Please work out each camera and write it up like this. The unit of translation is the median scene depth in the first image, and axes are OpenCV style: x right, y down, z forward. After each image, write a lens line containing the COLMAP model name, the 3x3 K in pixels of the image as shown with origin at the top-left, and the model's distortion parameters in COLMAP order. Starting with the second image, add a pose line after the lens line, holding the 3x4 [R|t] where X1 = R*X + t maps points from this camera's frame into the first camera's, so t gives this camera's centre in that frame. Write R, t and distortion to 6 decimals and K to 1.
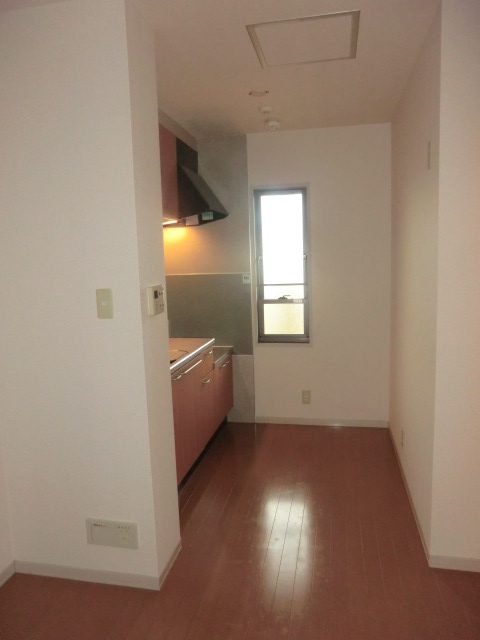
lens RADIAL K [[478.4, 0, 240.0], [0, 478.4, 320.0], [0, 0, 1]] dist [-0.002921, -0.000428]
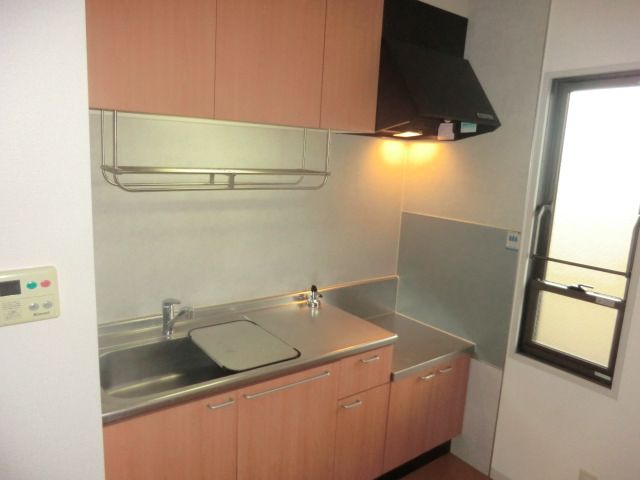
lens RADIAL K [[465.2, 0, 321.3], [0, 465.2, 248.9], [0, 0, 1]] dist [-0.006133, -0.001078]
pose [[0.745440, 0.196974, -0.636805, 0.198104], [-0.156672, 0.980353, 0.119839, -0.107156], [0.647899, 0.010437, 0.761655, 0.434139]]
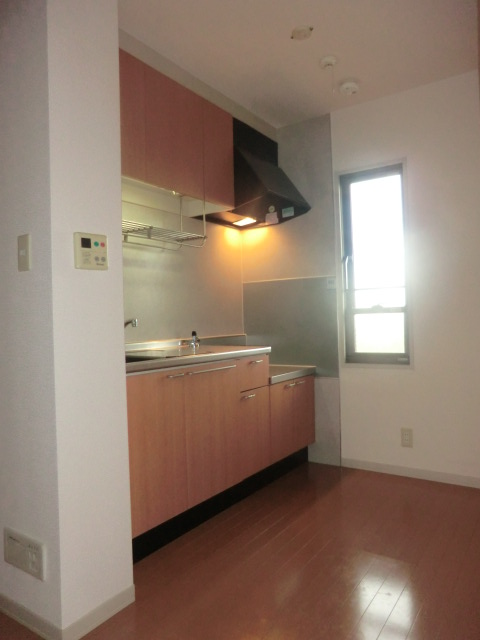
lens RADIAL K [[469.8, 0, 240.0], [0, 469.8, 320.0], [0, 0, 1]] dist [-0.005057, 0.004112]
pose [[0.921526, 0.005039, -0.388283, 0.184048], [-0.052601, 0.992319, -0.111963, 0.075253], [0.384737, 0.123601, 0.914713, 0.212808]]
